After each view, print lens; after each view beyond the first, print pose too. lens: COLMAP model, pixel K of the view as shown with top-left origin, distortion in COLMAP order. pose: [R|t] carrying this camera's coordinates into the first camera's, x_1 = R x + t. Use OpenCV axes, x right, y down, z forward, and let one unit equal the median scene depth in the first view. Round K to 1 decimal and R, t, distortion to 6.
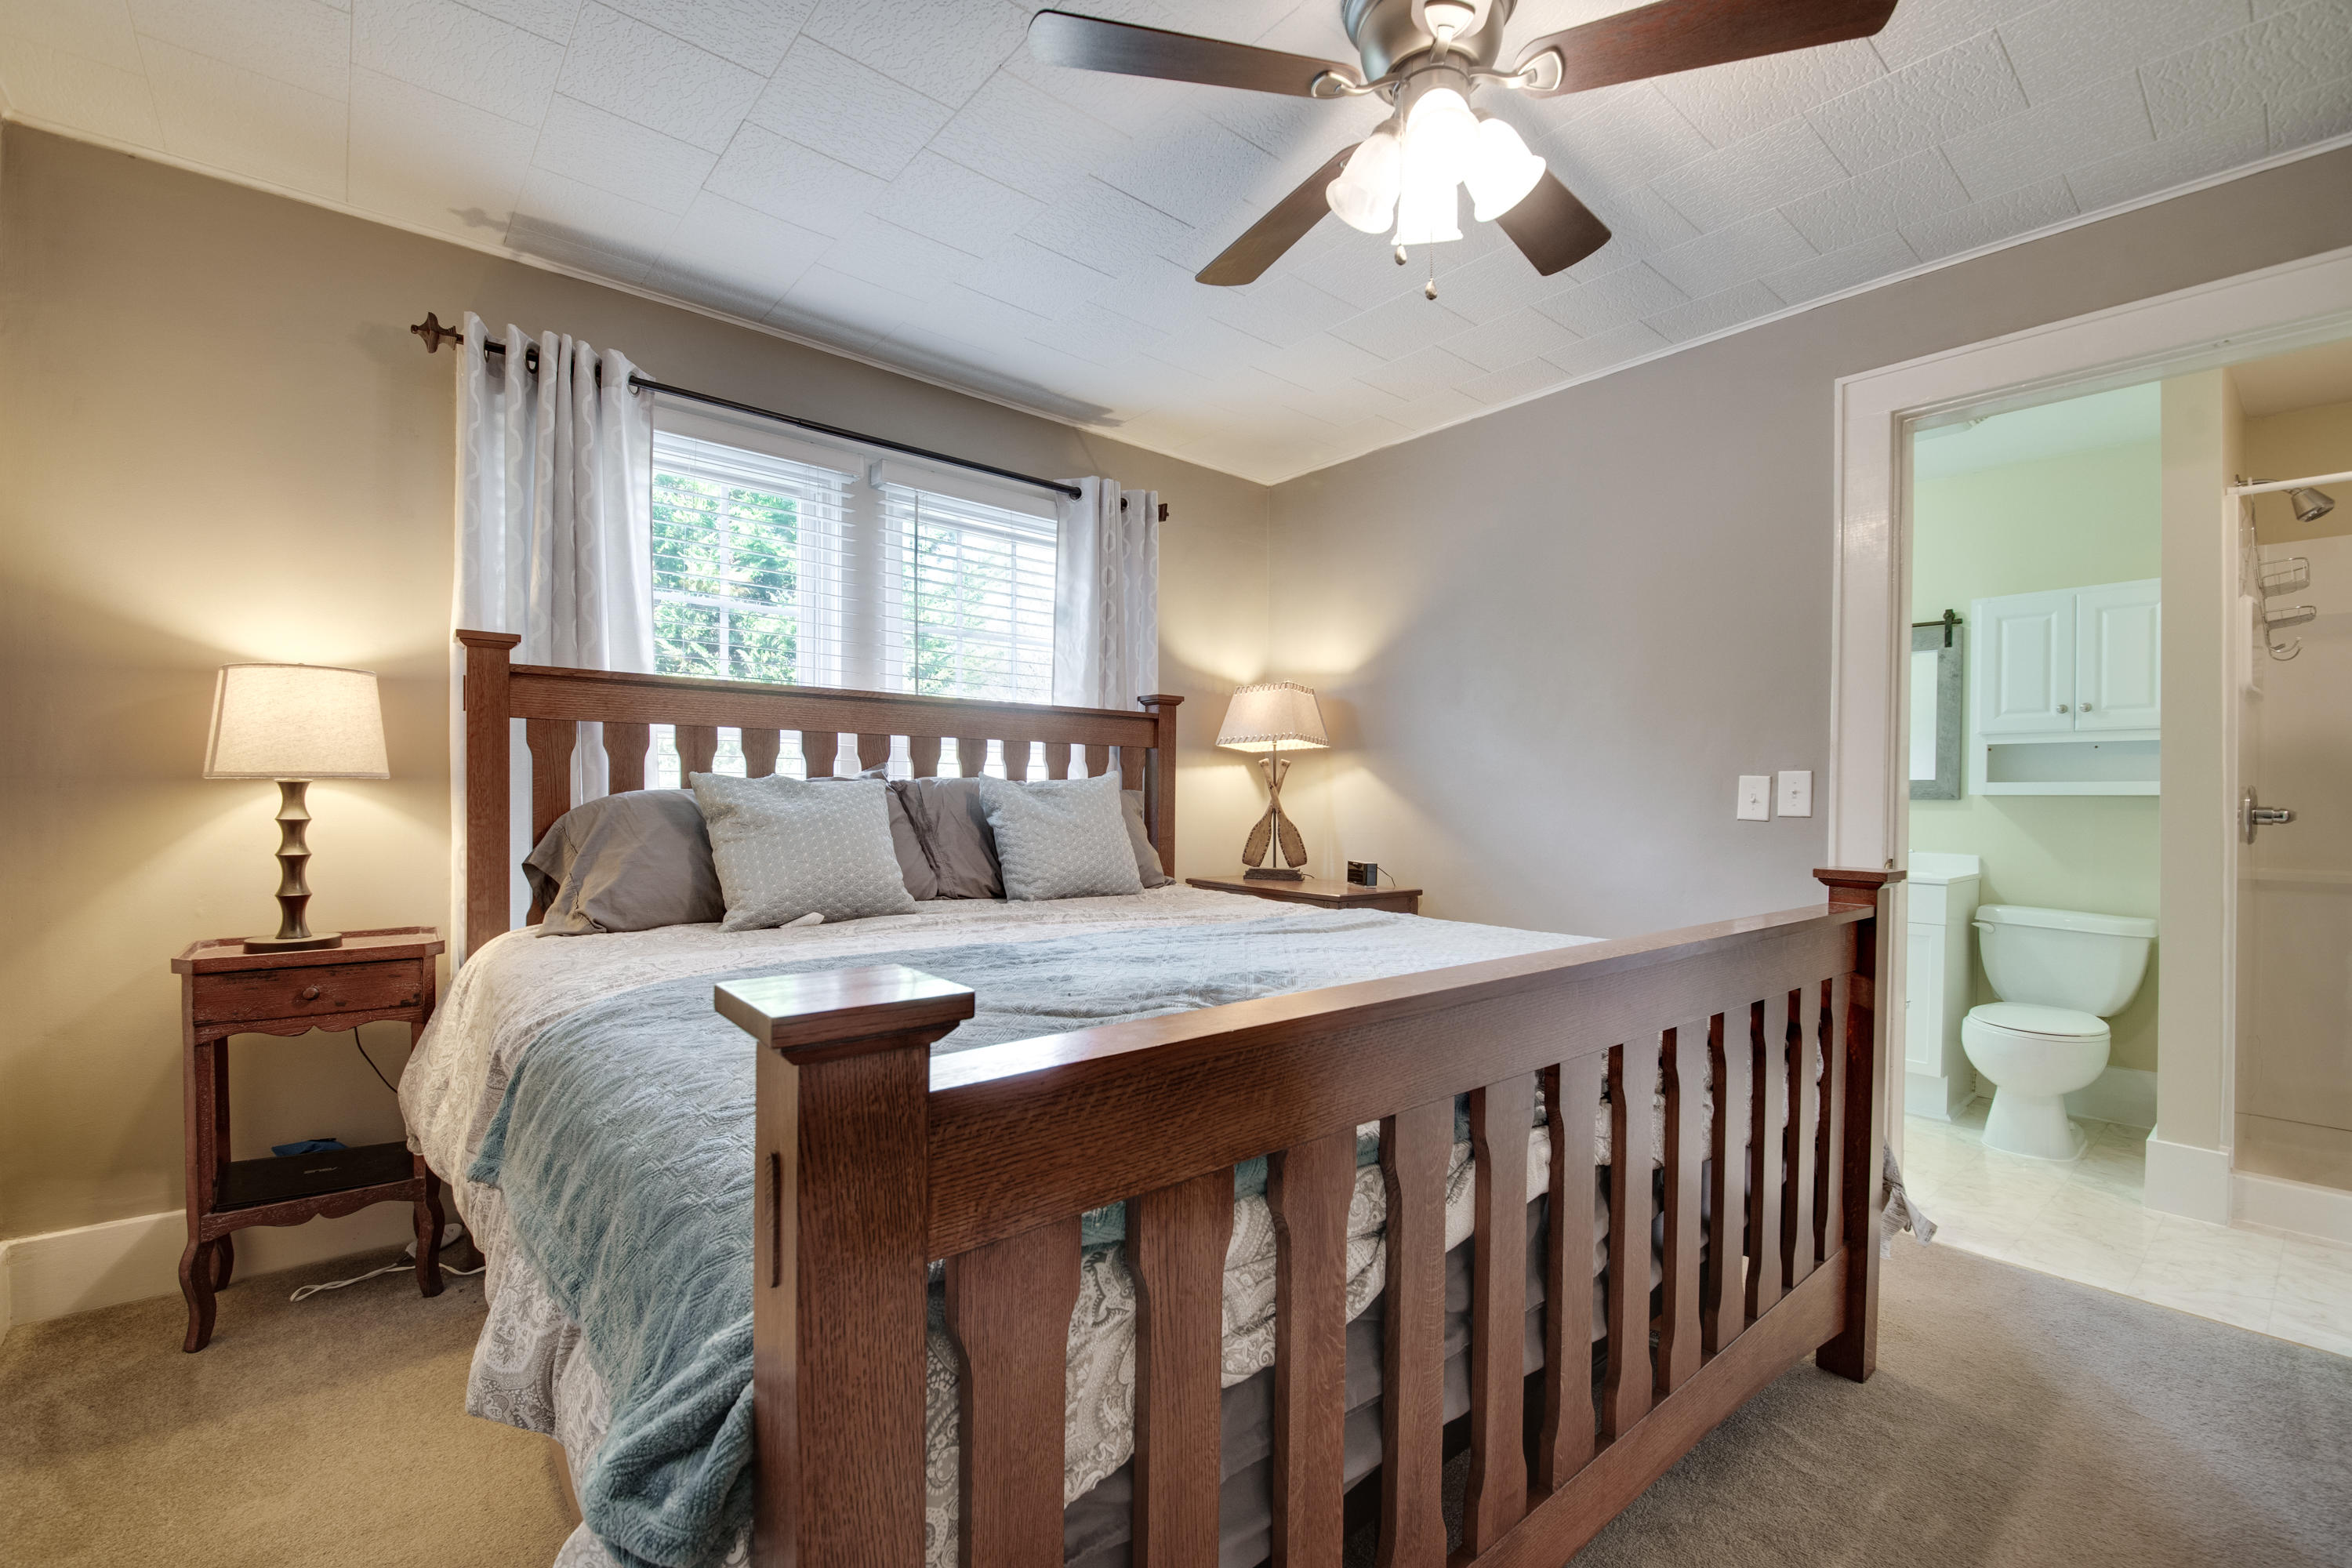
lens RADIAL K [[987.7, 0, 1179.8], [0, 987.7, 801.5], [0, 0, 1]] dist [0.017746, -0.019548]
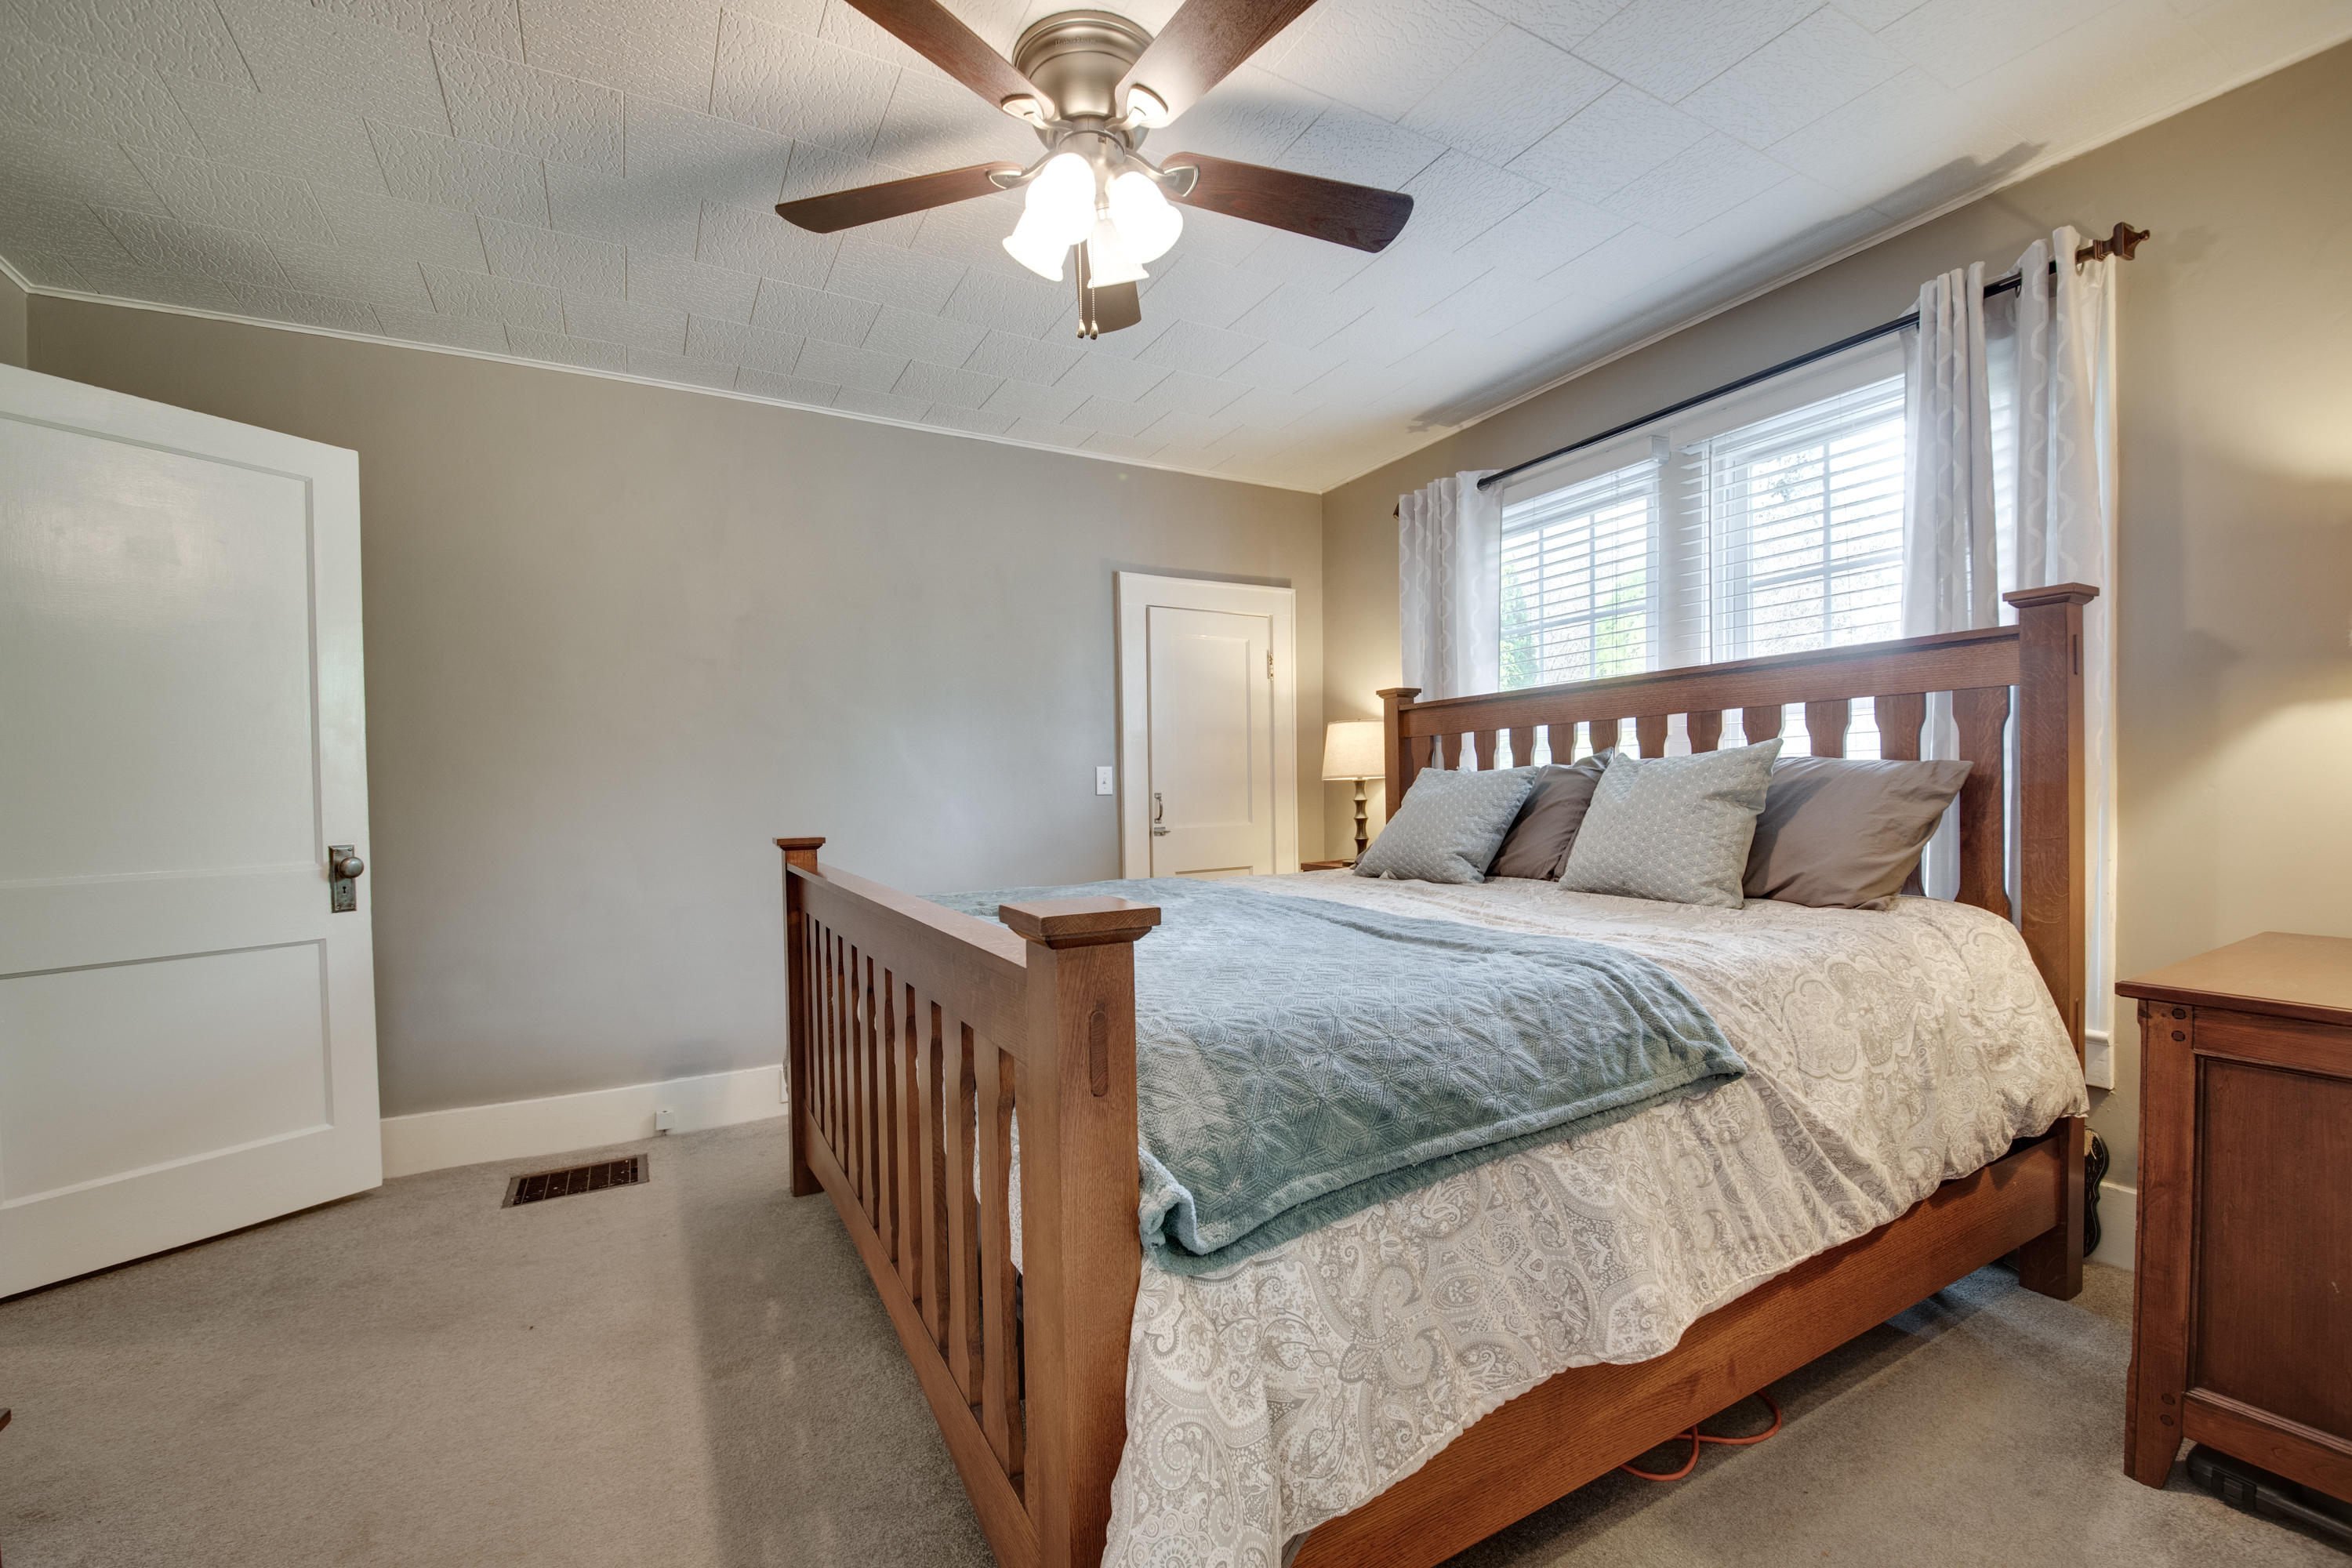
lens RADIAL K [[987.7, 0, 1179.8], [0, 987.7, 801.5], [0, 0, 1]] dist [0.017746, -0.019548]
pose [[-0.192543, 0.013457, -0.981196, 0.931373], [0.028806, 0.999553, 0.008057, -0.004338], [0.980866, -0.026713, -0.192845, 0.882775]]
